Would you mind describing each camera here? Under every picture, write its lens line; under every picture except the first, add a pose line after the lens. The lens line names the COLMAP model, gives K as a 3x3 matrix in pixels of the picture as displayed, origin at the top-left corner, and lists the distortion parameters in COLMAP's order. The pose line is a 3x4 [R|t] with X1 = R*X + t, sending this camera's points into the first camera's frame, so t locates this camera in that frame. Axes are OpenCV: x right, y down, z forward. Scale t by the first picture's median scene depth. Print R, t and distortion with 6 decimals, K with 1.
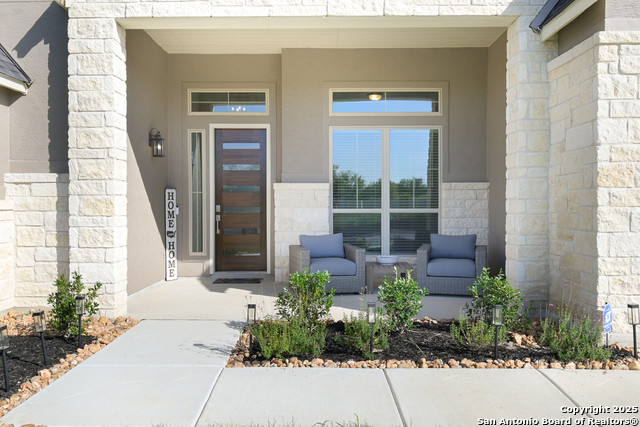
lens RADIAL K [[580.2, 0, 318.6], [0, 580.2, 214.3], [0, 0, 1]] dist [0.004760, -0.005119]
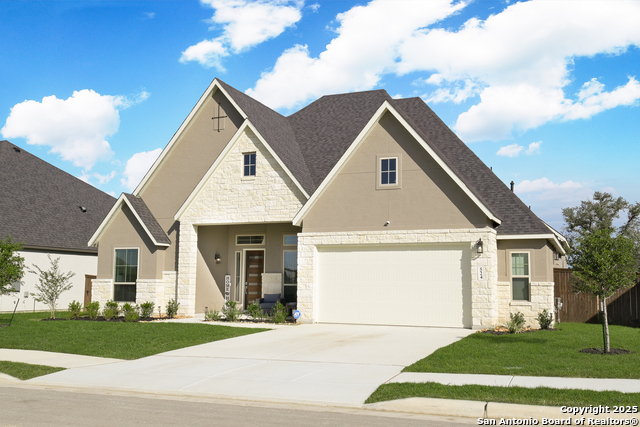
lens RADIAL K [[648.9, 0, 325.9], [0, 648.9, 215.0], [0, 0, 1]] dist [0.011348, 0.000000]
pose [[0.929614, -0.029448, -0.367357, 1.292548], [-0.015837, 0.992690, -0.119651, 0.029335], [0.368195, 0.117046, 0.922352, -1.603311]]
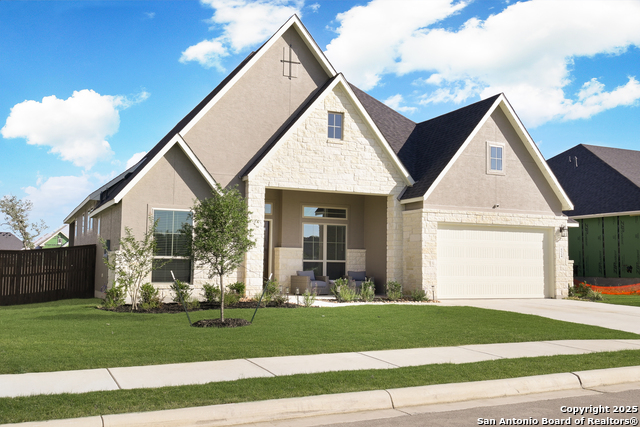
lens RADIAL K [[648.9, 0, 322.7], [0, 648.9, 216.2], [0, 0, 1]] dist [0.011348, 0.000000]
pose [[0.898036, 0.045937, 0.437516, -1.069462], [-0.006716, 0.995849, -0.090773, 0.053110], [-0.439870, 0.078579, 0.894617, -1.349142]]
